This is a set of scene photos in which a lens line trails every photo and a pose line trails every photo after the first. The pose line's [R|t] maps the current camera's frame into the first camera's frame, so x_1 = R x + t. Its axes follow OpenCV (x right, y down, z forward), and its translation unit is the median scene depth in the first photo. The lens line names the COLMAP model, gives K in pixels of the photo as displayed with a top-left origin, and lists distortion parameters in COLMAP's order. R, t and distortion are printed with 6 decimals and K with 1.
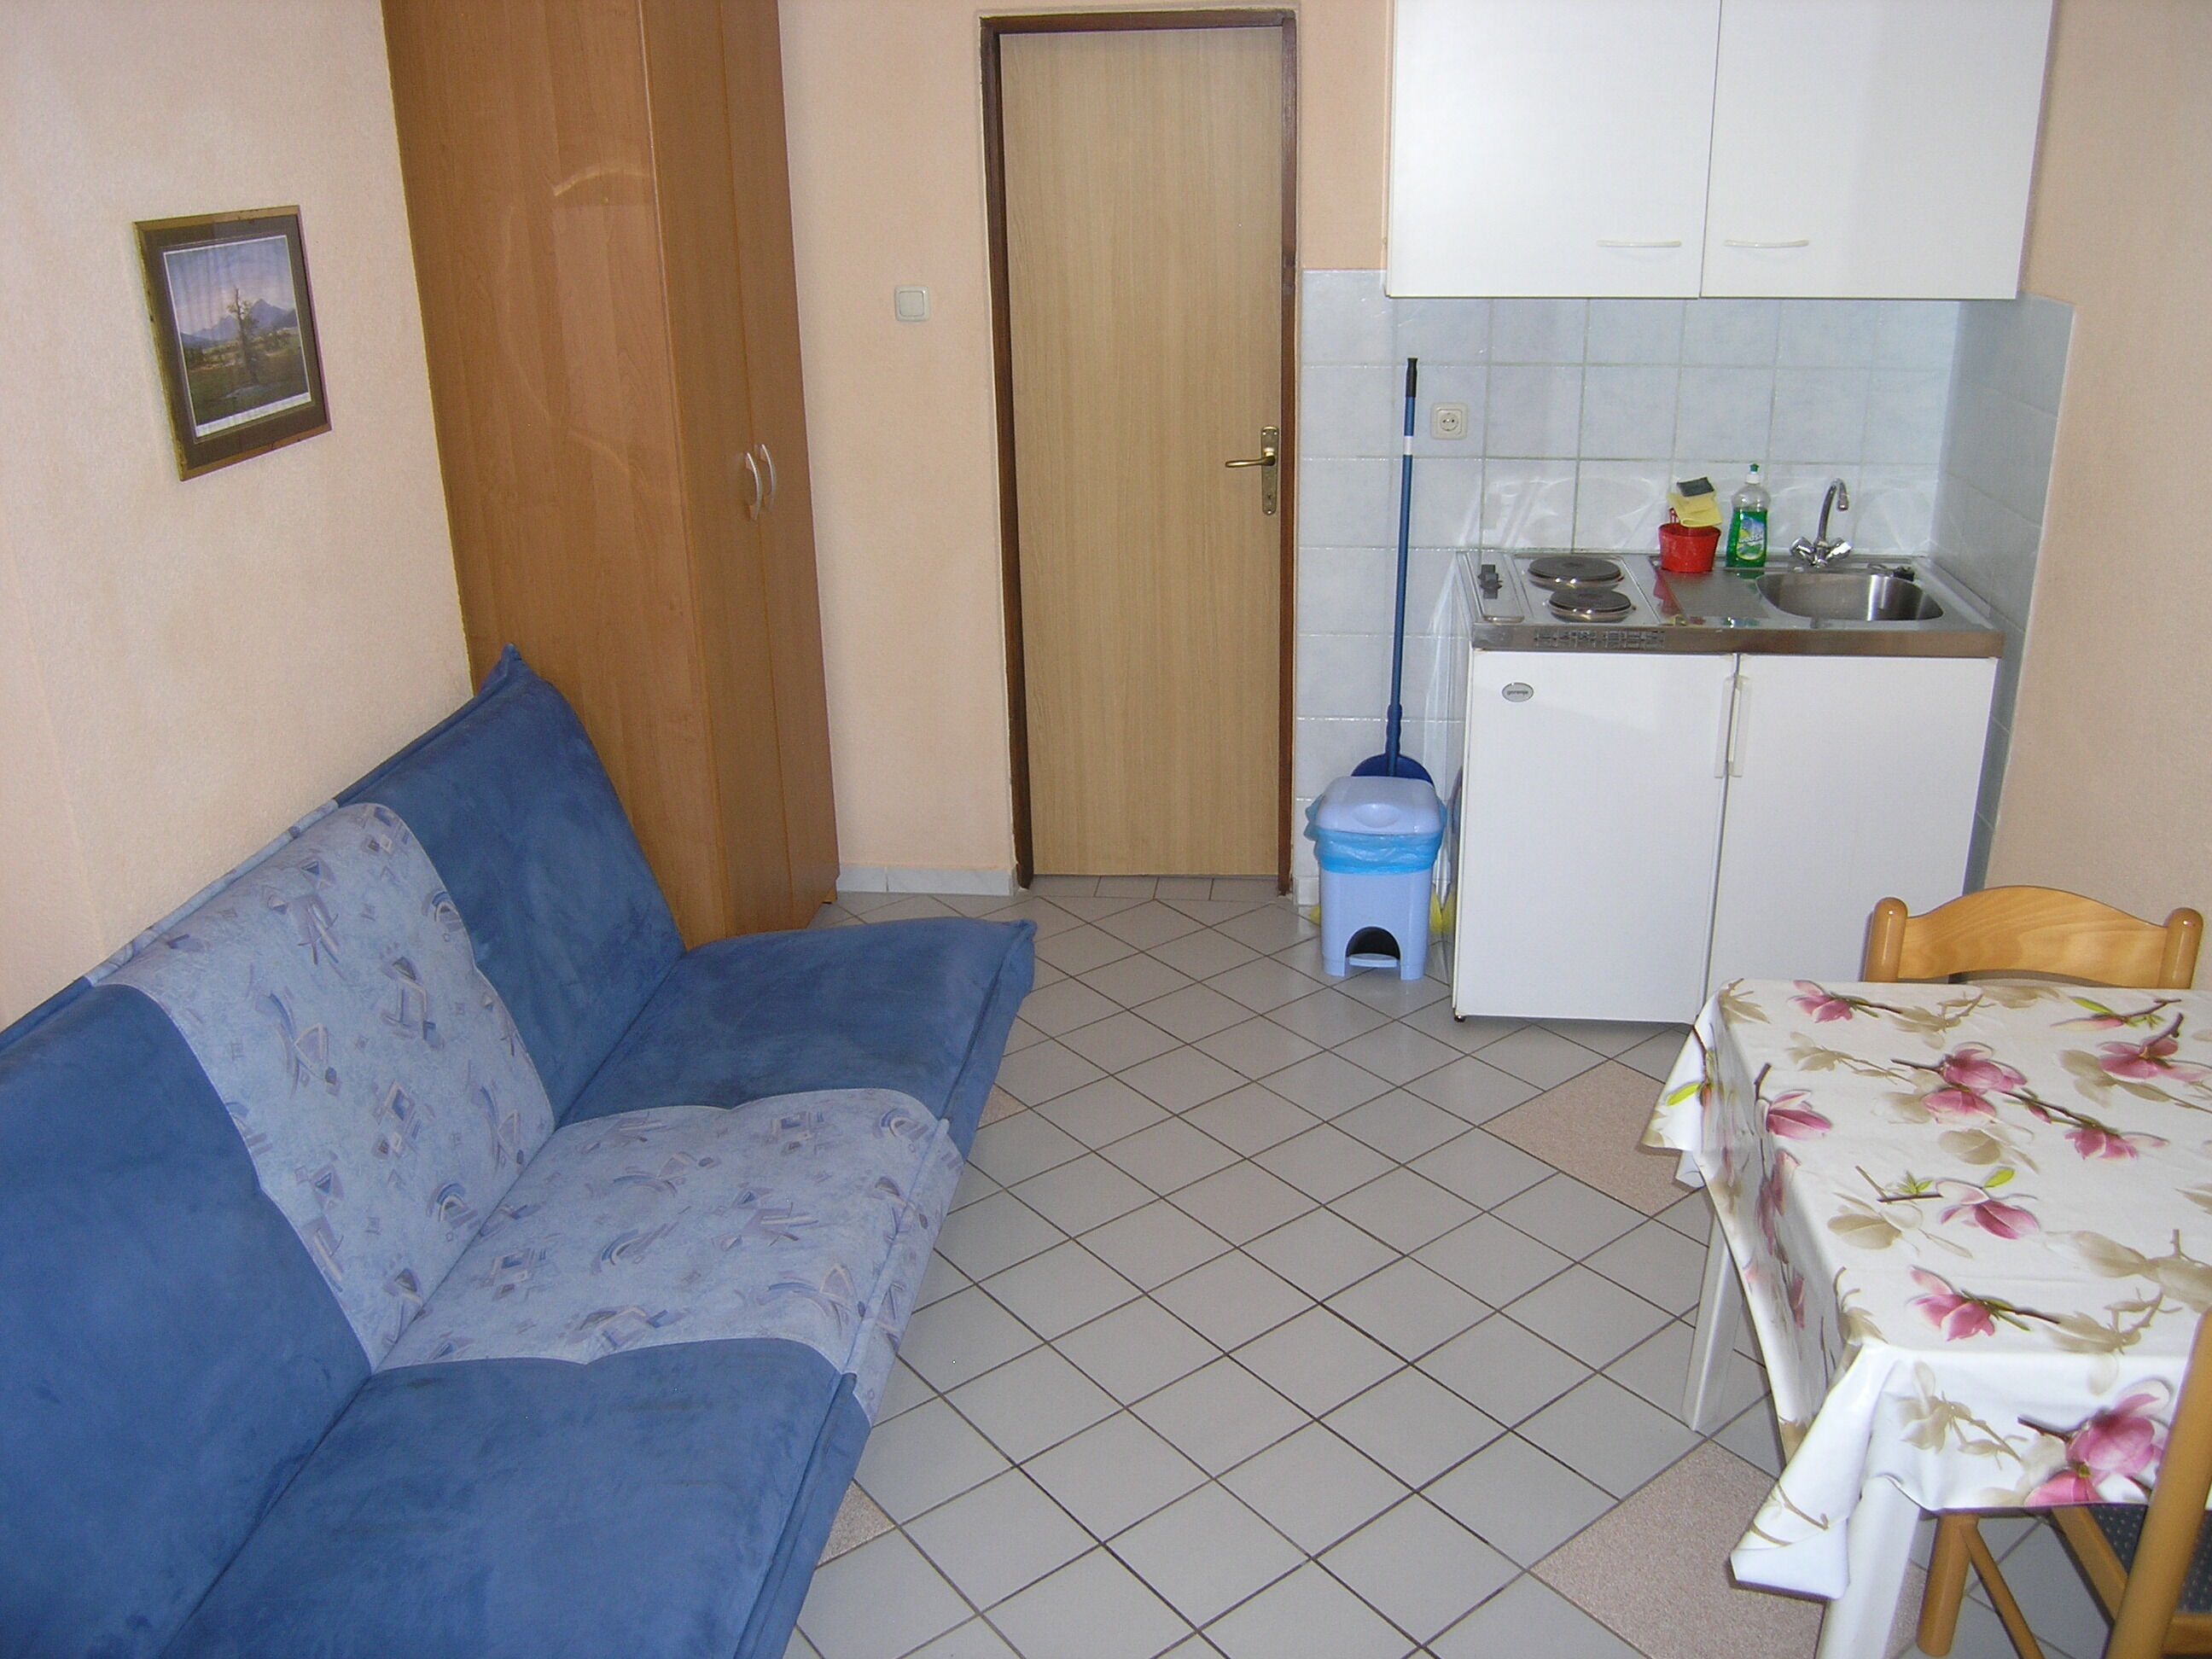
lens RADIAL K [[1825.9, 0, 1101.1], [0, 1825.9, 808.1], [0, 0, 1]] dist [-0.098991, 0.038168]
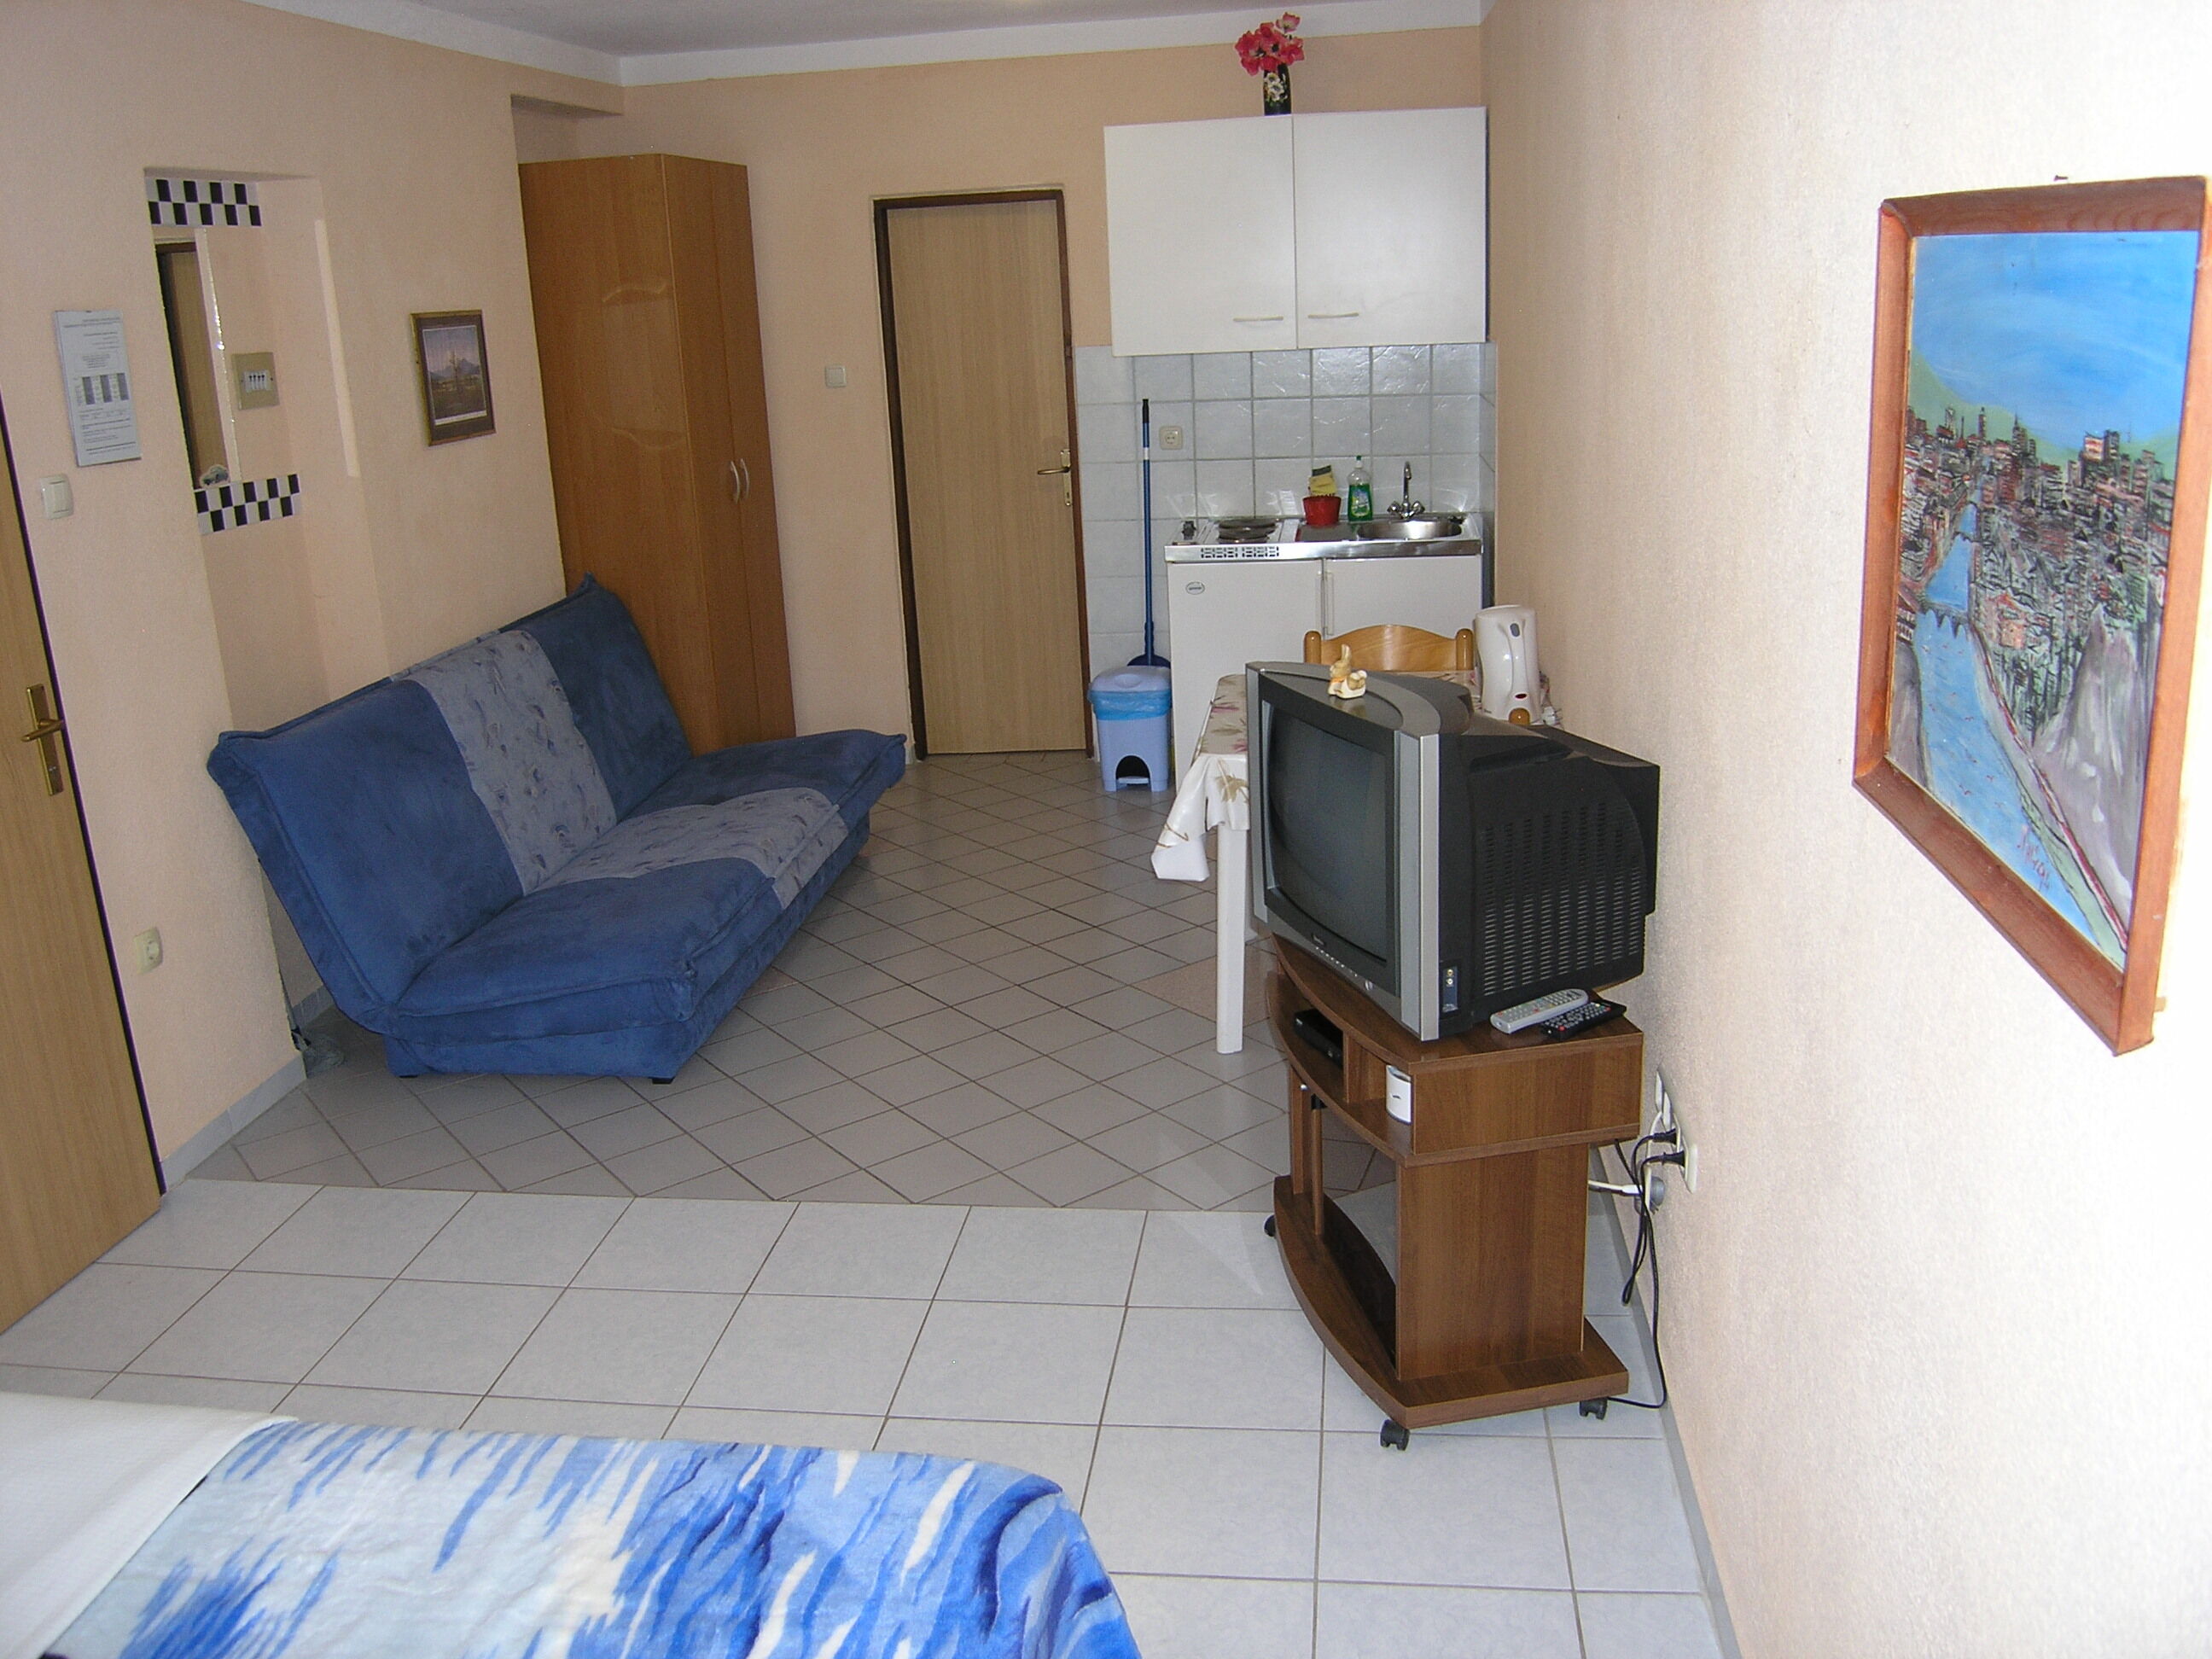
lens RADIAL K [[1825.9, 0, 1101.1], [0, 1825.9, 808.1], [0, 0, 1]] dist [-0.098991, 0.038168]
pose [[0.999701, -0.021153, -0.012268, 0.194888], [0.020070, 0.996388, -0.082510, 0.328208], [0.013969, 0.082239, 0.996515, -0.770407]]
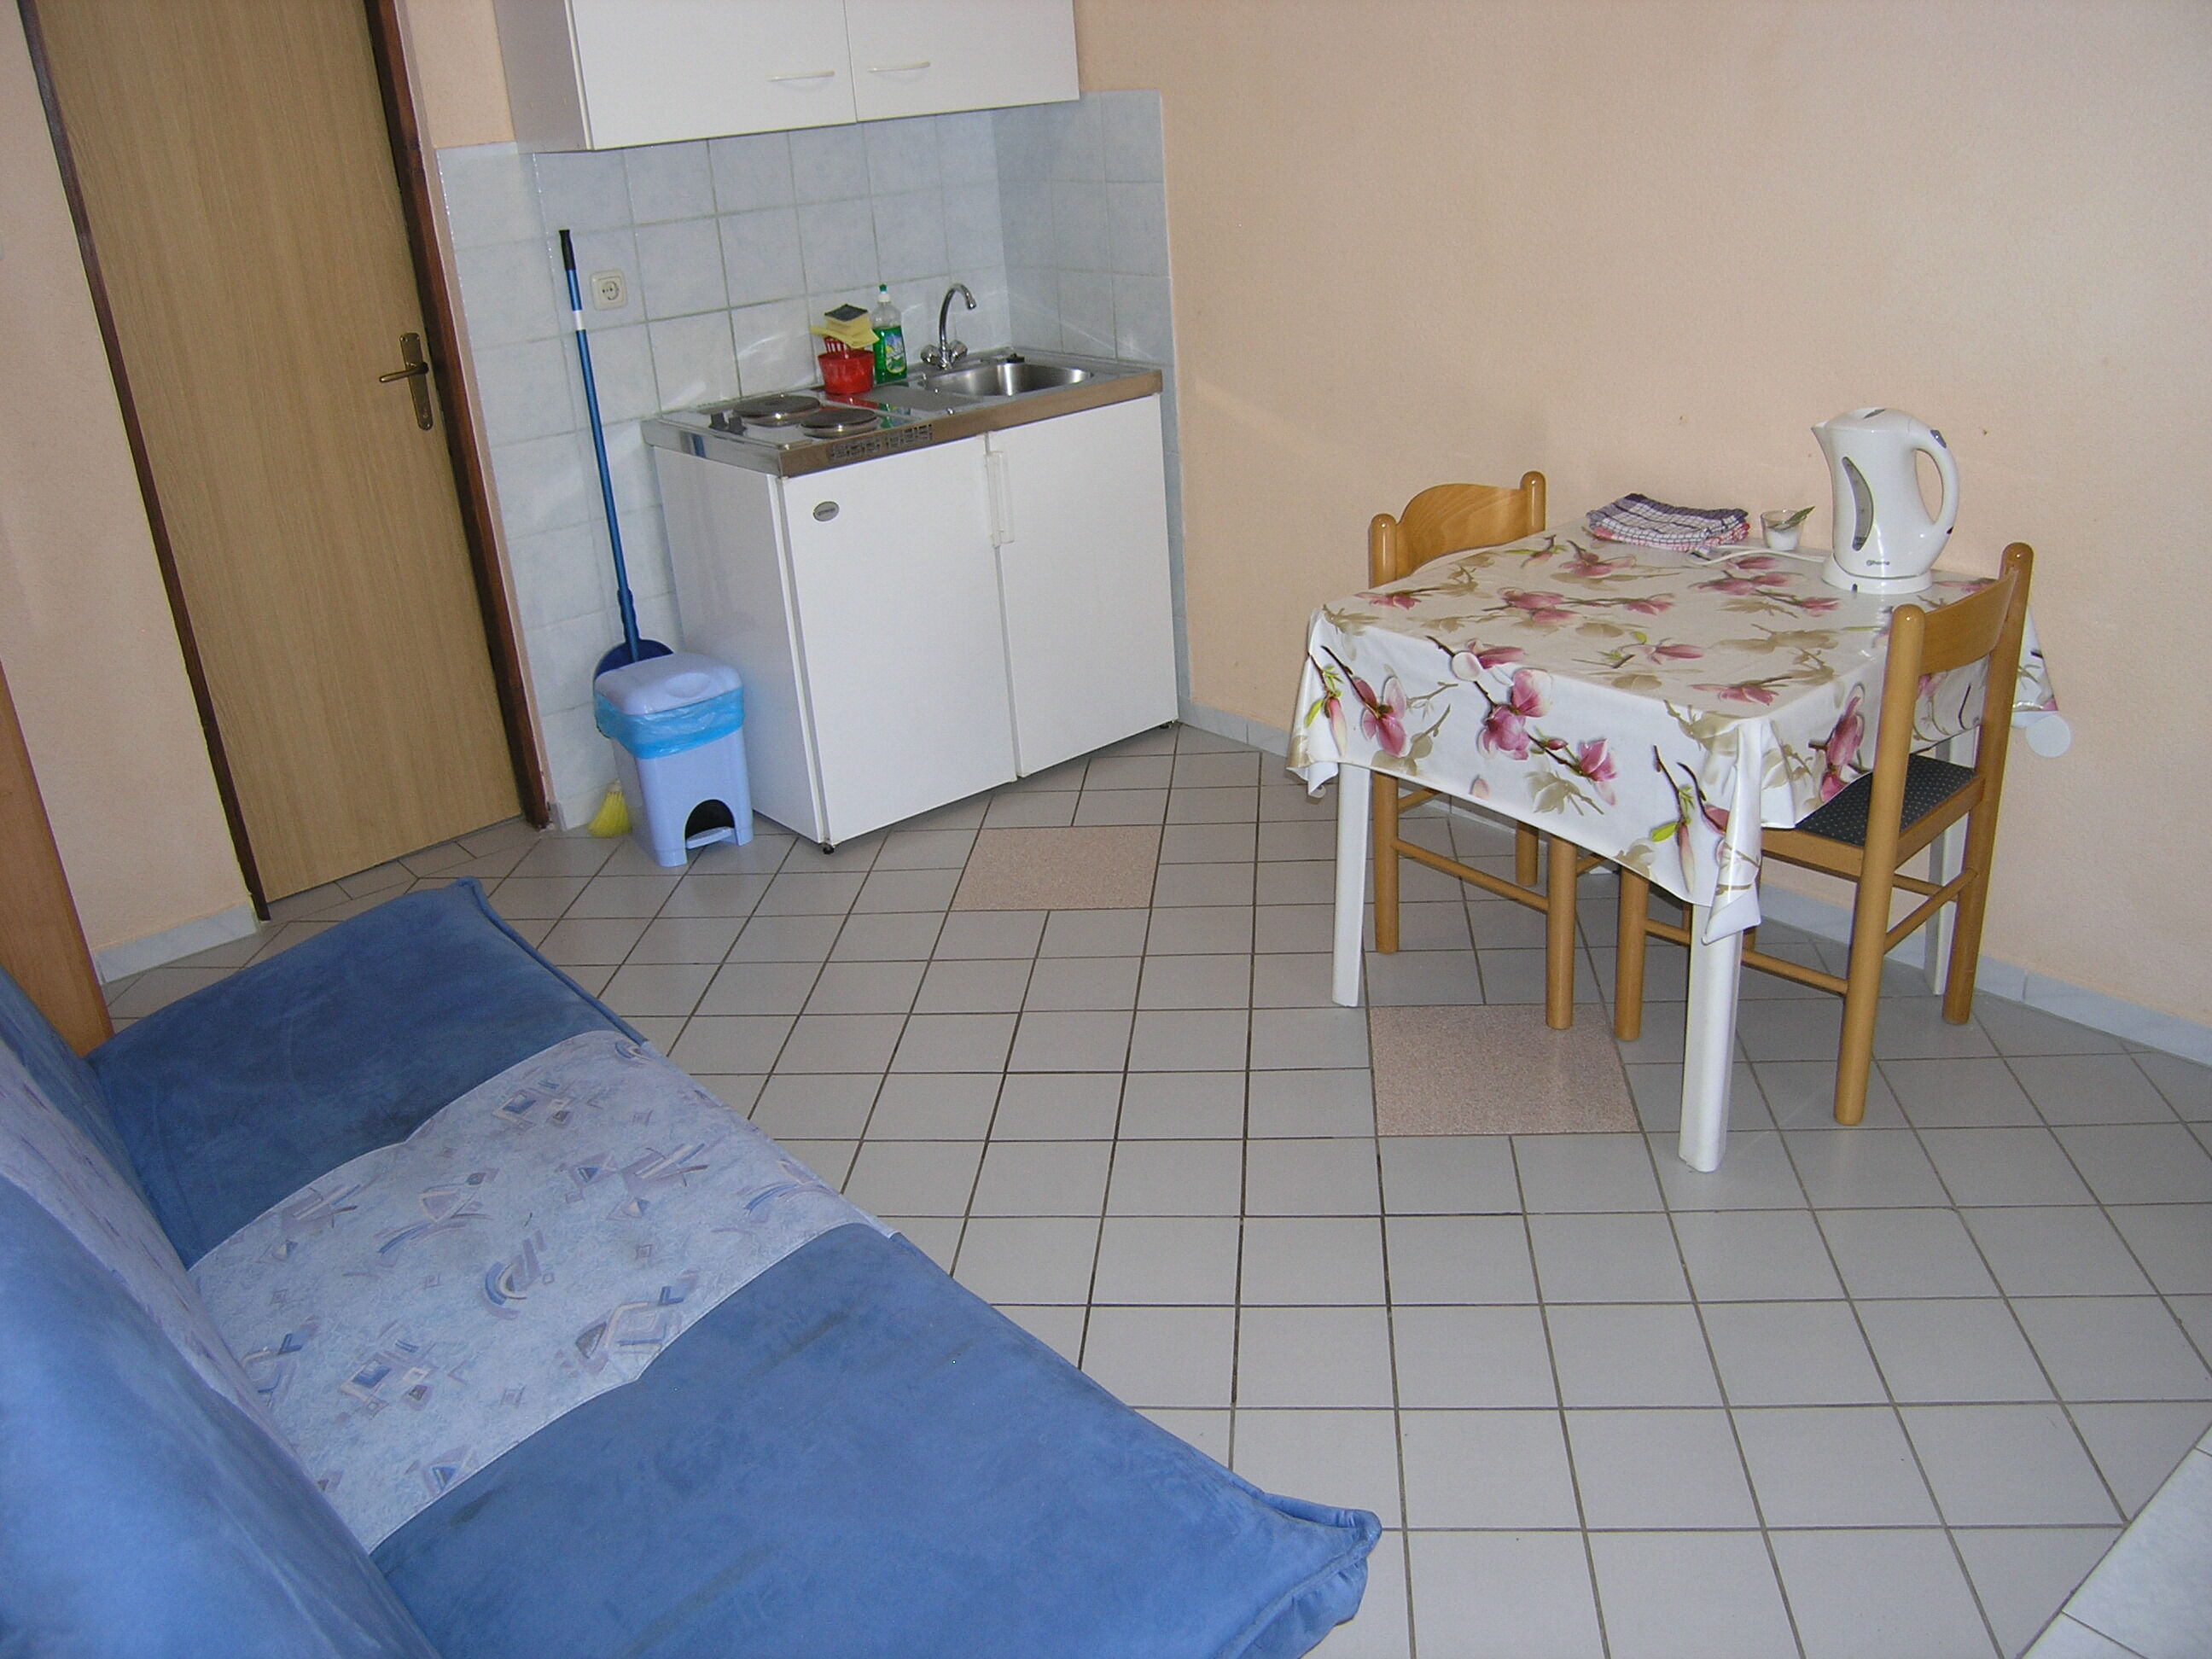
lens RADIAL K [[1825.9, 0, 1101.1], [0, 1825.9, 808.1], [0, 0, 1]] dist [-0.098991, 0.038168]
pose [[0.681585, -0.305237, 0.665036, -0.490352], [0.310808, 0.943548, 0.114525, 0.031514], [-0.662450, 0.128640, 0.737978, 0.187485]]
